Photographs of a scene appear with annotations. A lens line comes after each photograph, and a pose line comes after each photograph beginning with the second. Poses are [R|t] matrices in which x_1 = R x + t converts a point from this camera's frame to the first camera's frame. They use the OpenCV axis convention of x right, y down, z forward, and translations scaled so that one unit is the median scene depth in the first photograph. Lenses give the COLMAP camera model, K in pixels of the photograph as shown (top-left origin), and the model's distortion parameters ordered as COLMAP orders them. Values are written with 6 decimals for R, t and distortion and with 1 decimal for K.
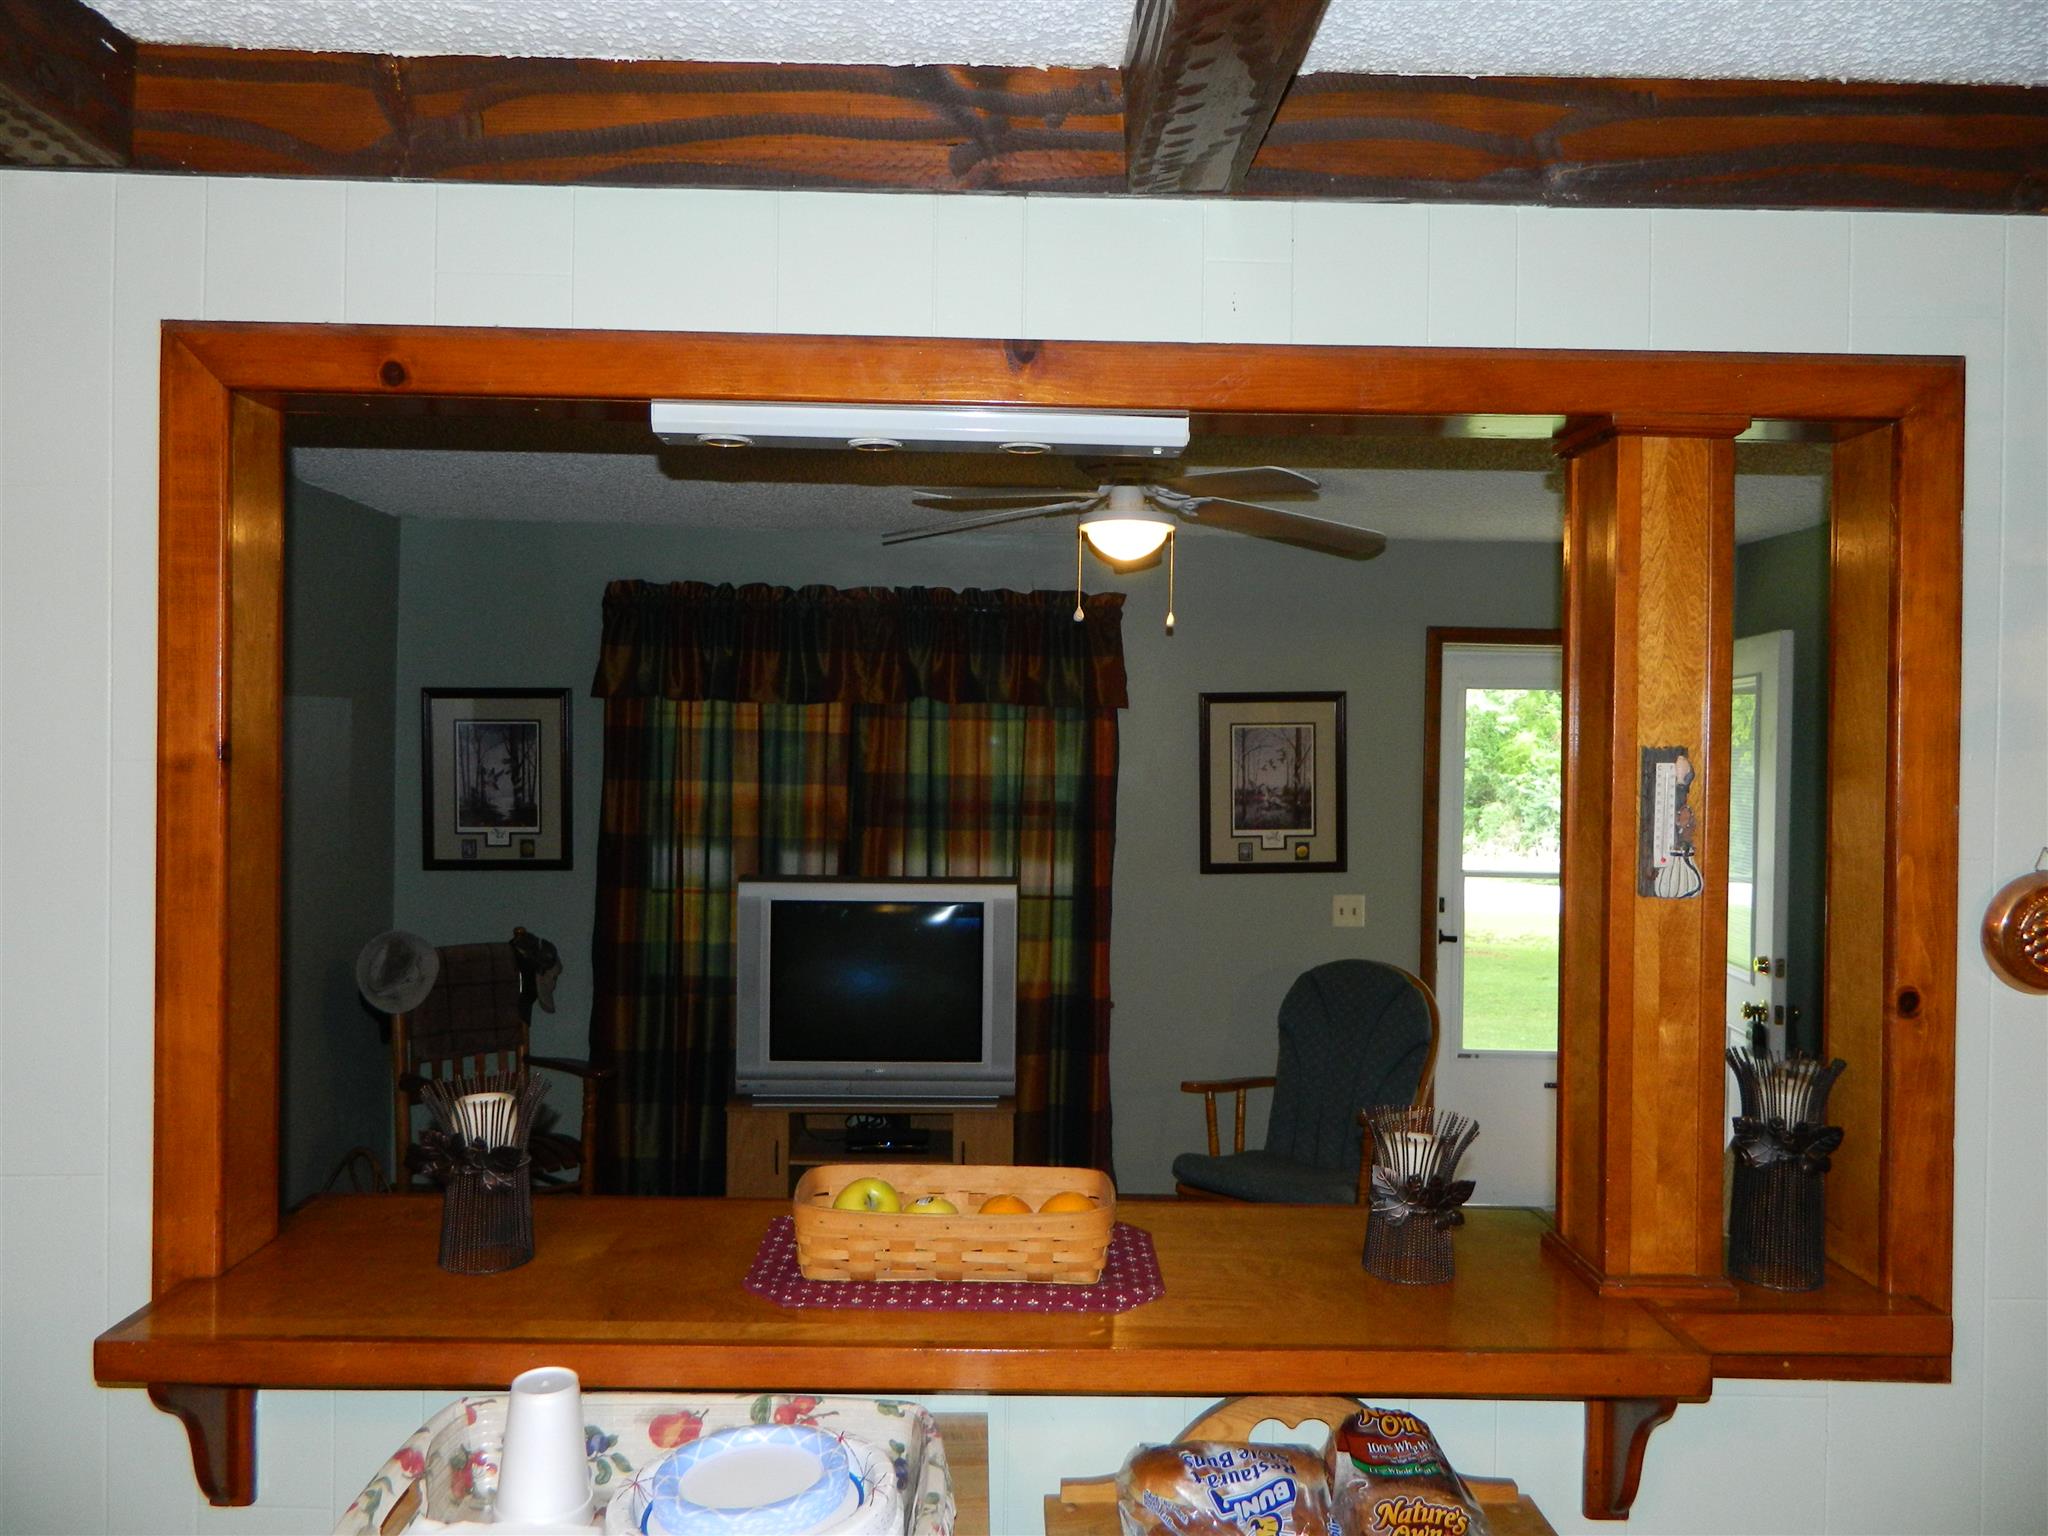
lens RADIAL K [[1498.9, 0, 1026.5], [0, 1498.9, 767.5], [0, 0, 1]] dist [0.004853, -0.003954]
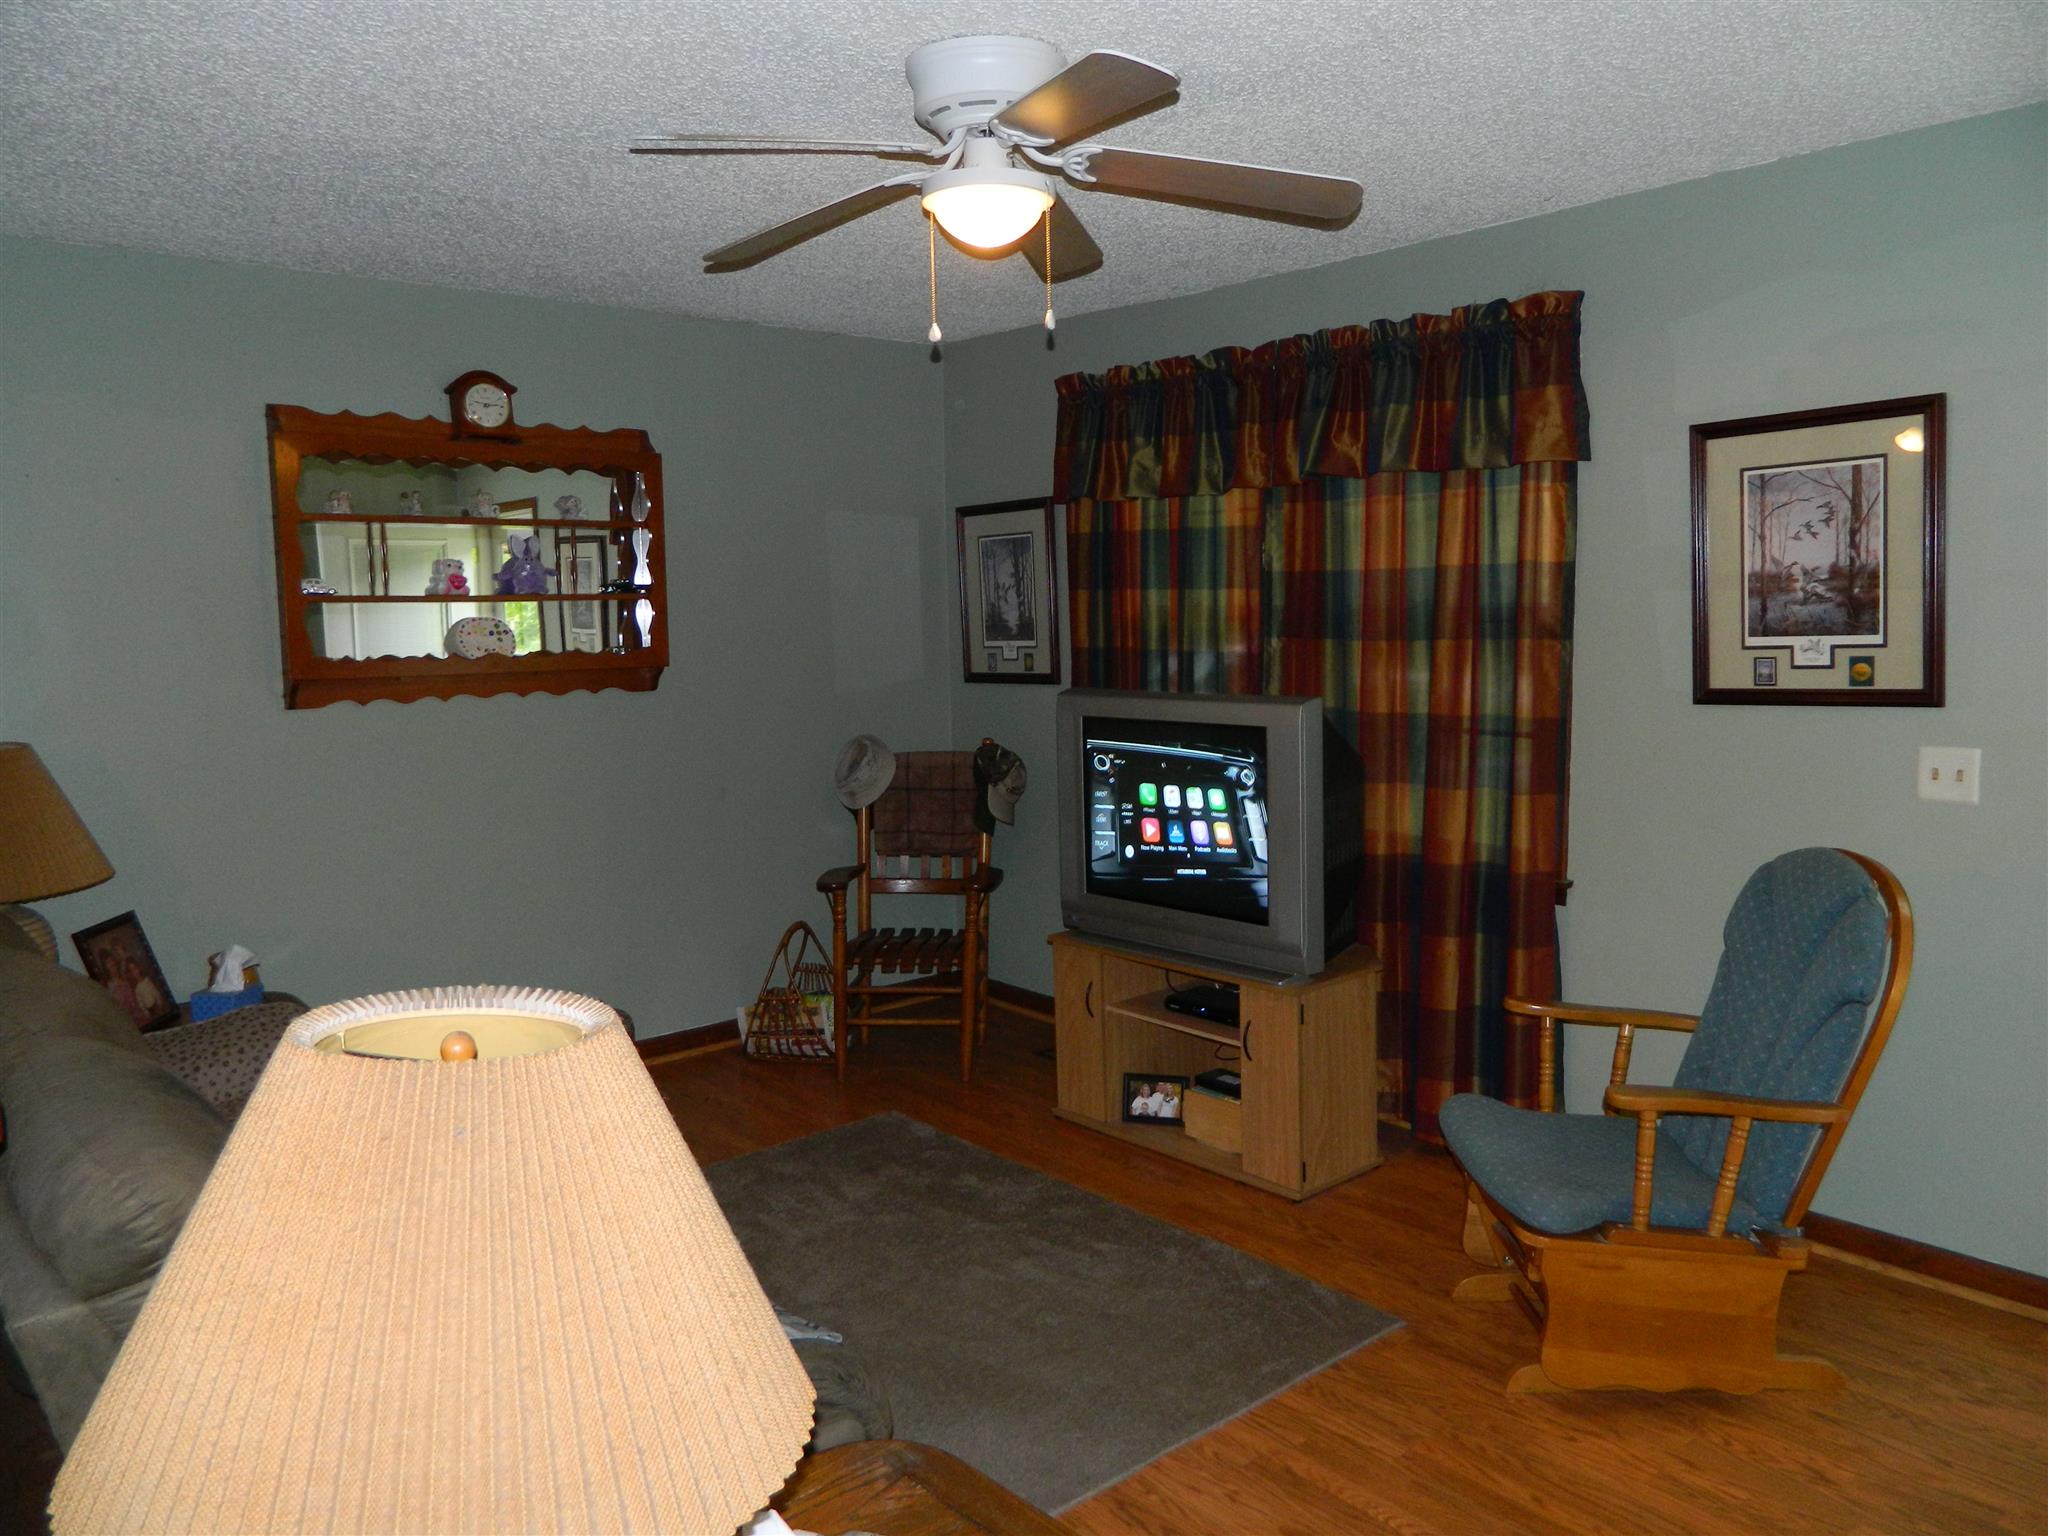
lens RADIAL K [[1498.9, 0, 1025.8], [0, 1498.9, 774.2], [0, 0, 1]] dist [0.004853, -0.003954]
pose [[0.636590, 0.061192, -0.768771, 0.438983], [0.031451, 0.993958, 0.105160, 0.022836], [0.770561, -0.091122, 0.630819, 0.352810]]
